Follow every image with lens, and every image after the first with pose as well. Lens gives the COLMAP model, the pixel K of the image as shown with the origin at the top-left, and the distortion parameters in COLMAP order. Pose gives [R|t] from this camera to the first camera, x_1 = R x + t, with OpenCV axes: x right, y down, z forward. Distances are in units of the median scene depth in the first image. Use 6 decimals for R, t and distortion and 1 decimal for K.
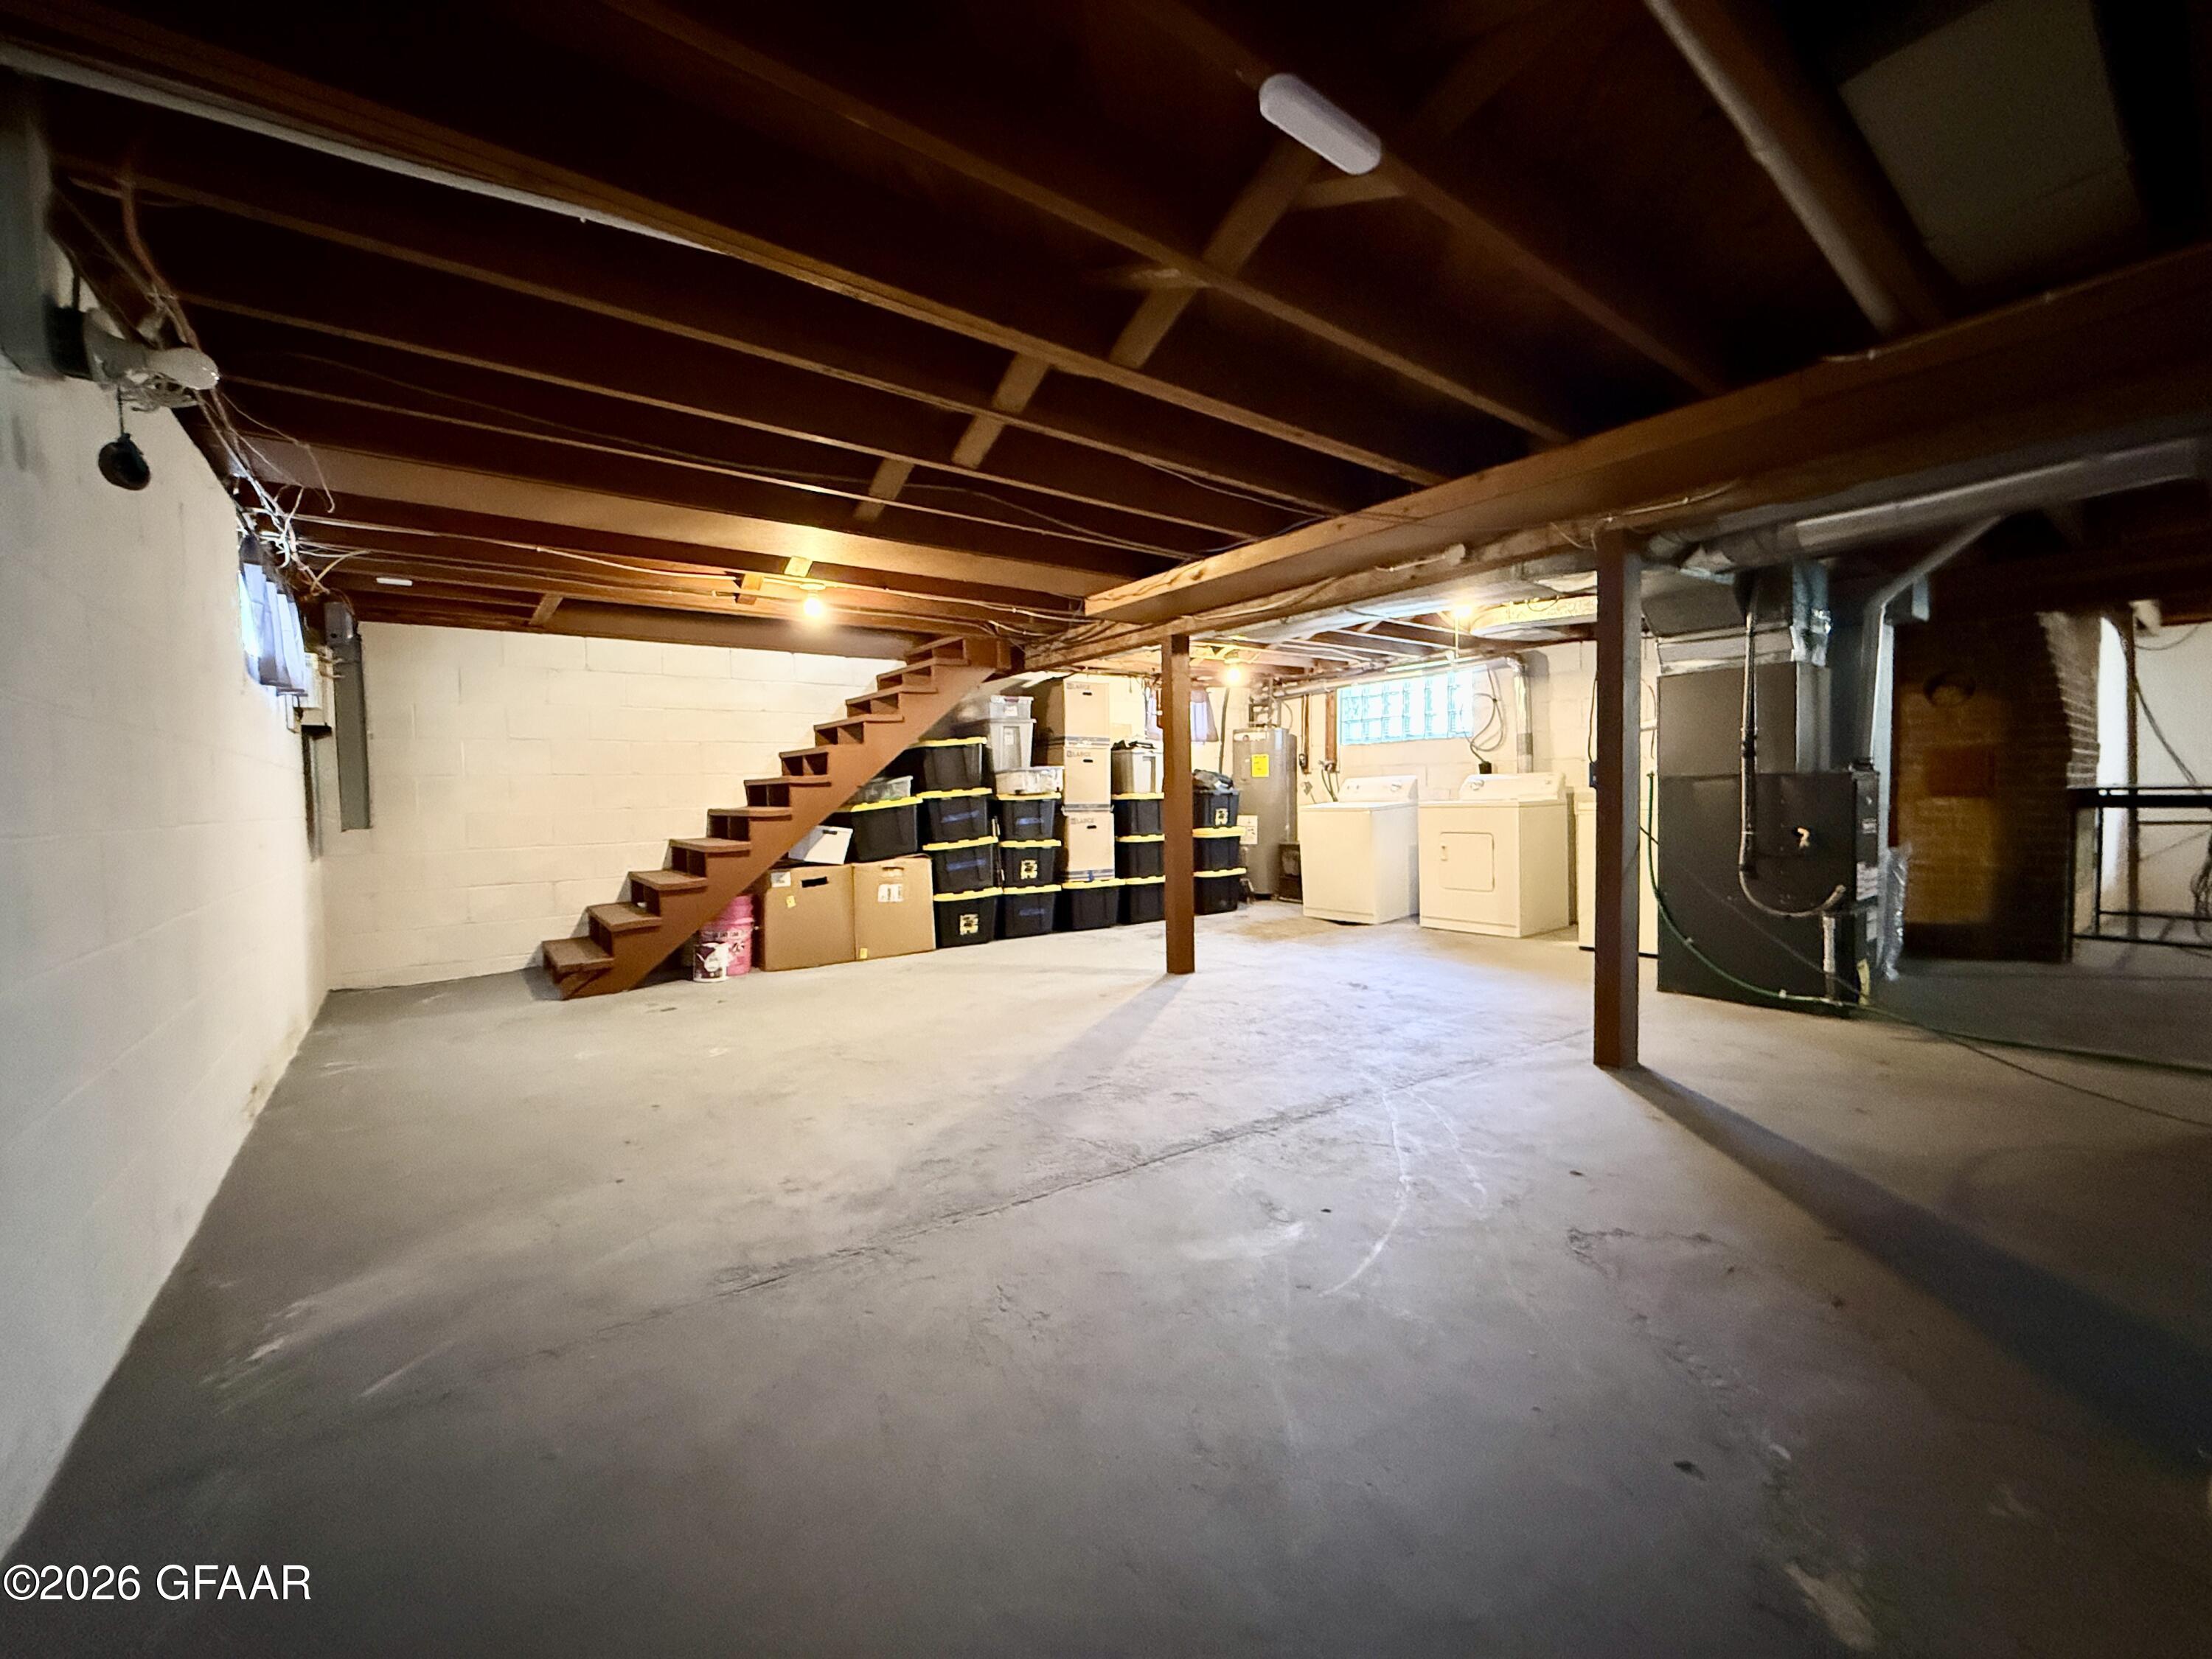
lens RADIAL K [[879.9, 0, 1103.9], [0, 879.9, 829.3], [0, 0, 1]] dist [-0.000478, 0.000377]
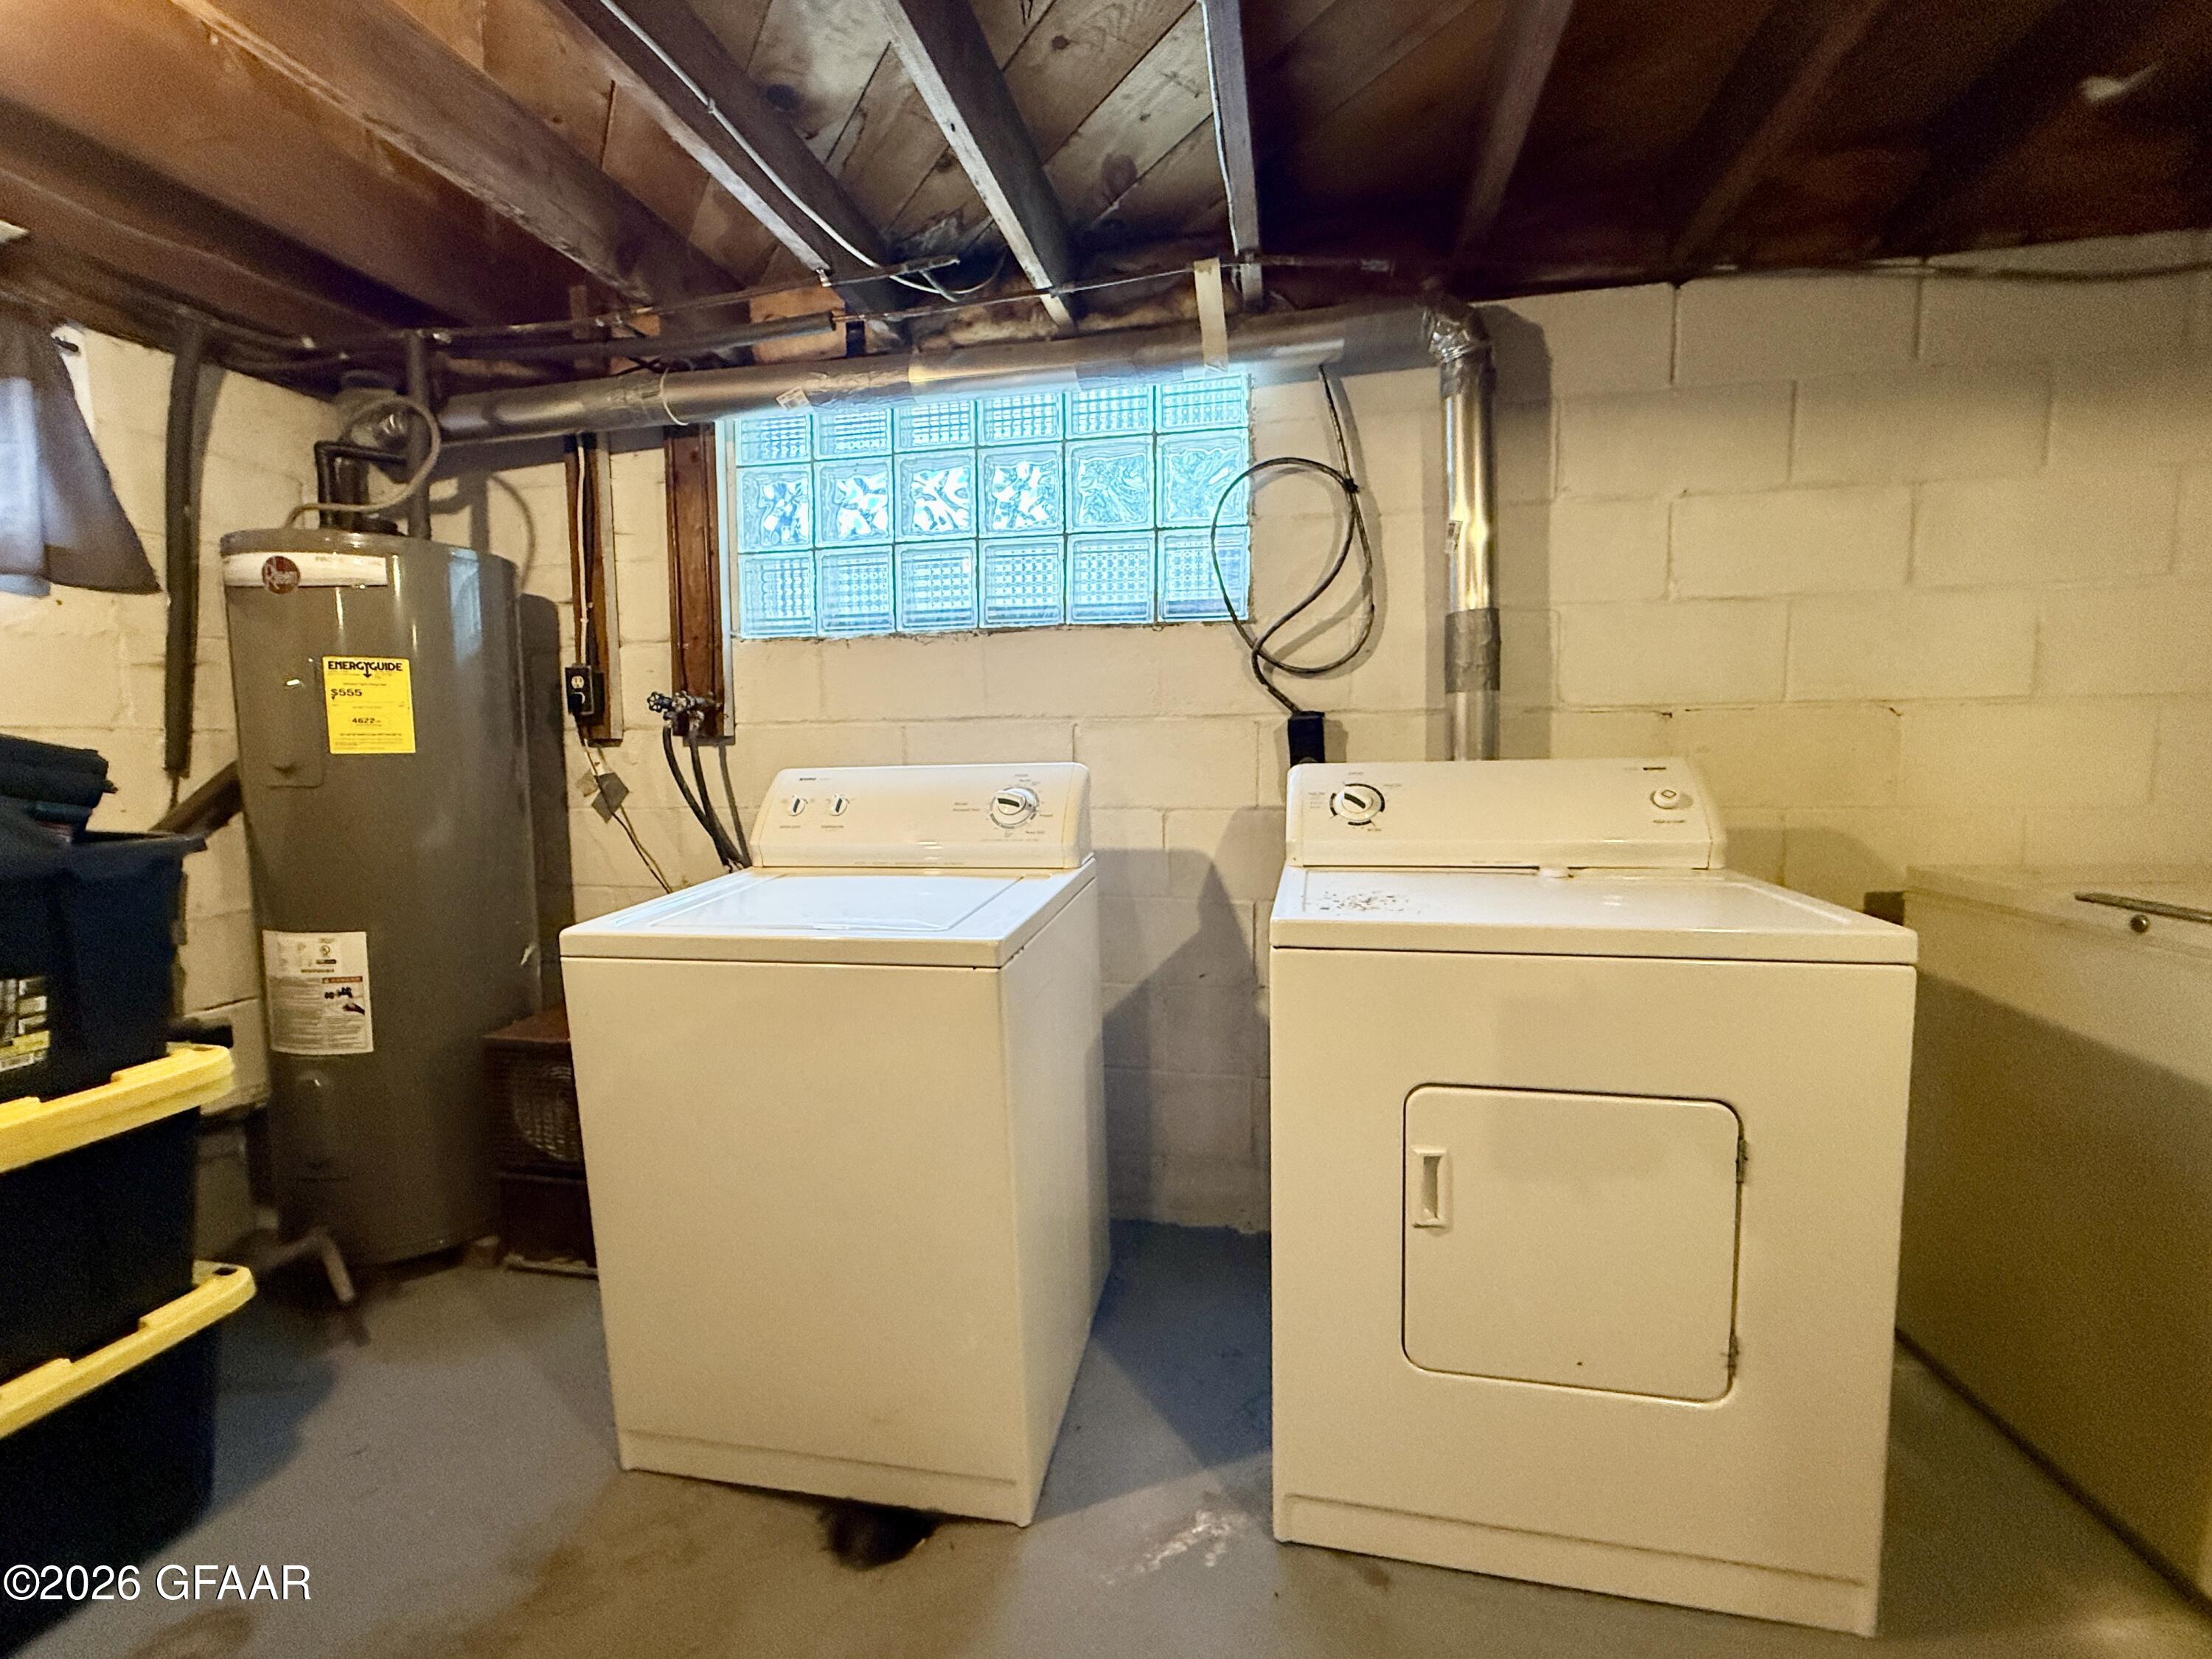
lens RADIAL K [[967.2, 0, 1099.3], [0, 967.2, 835.6], [0, 0, 1]] dist [-0.002645, 0.000048]
pose [[0.768705, -0.046606, 0.637903, 0.223832], [0.022584, 0.998698, 0.045752, -0.063898], [-0.639204, -0.020764, 0.768756, 0.957199]]
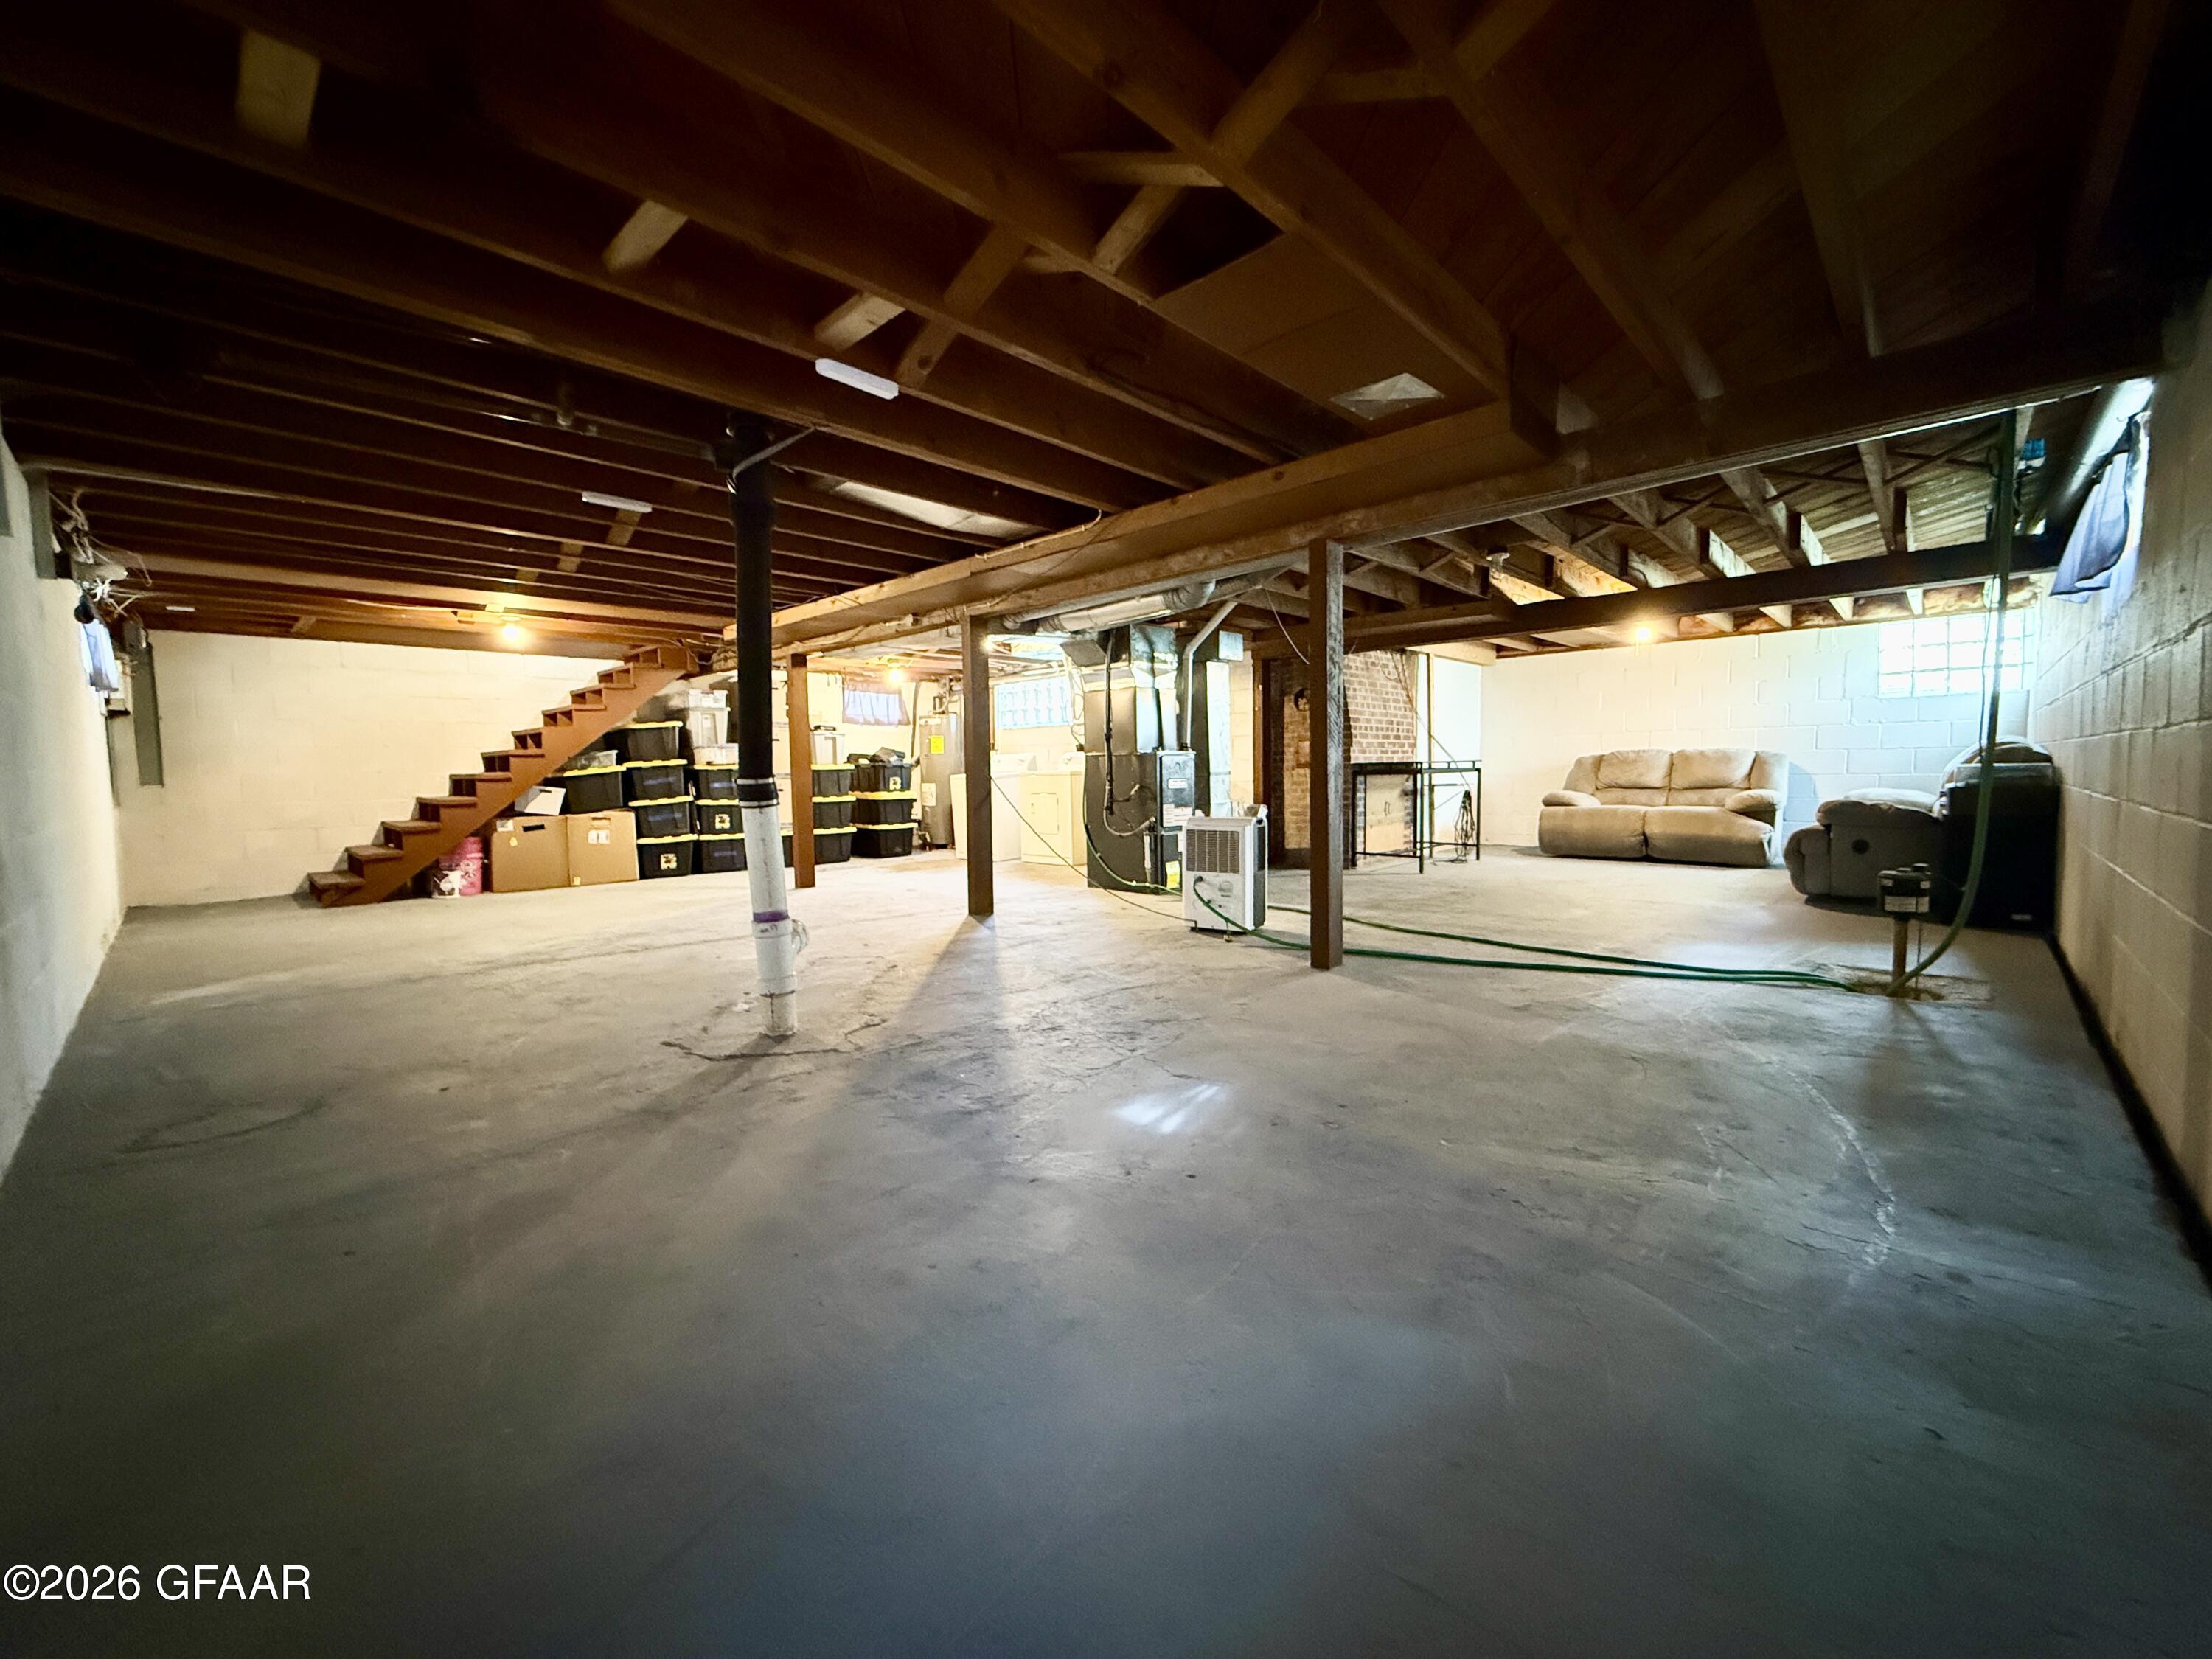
lens RADIAL K [[879.9, 0, 1100.5], [0, 879.9, 829.9], [0, 0, 1]] dist [-0.000478, 0.000377]
pose [[0.988395, -0.005930, 0.151793, 0.299263], [0.002021, 0.999663, 0.025894, 0.027106], [-0.151895, -0.025287, 0.988073, -0.430167]]
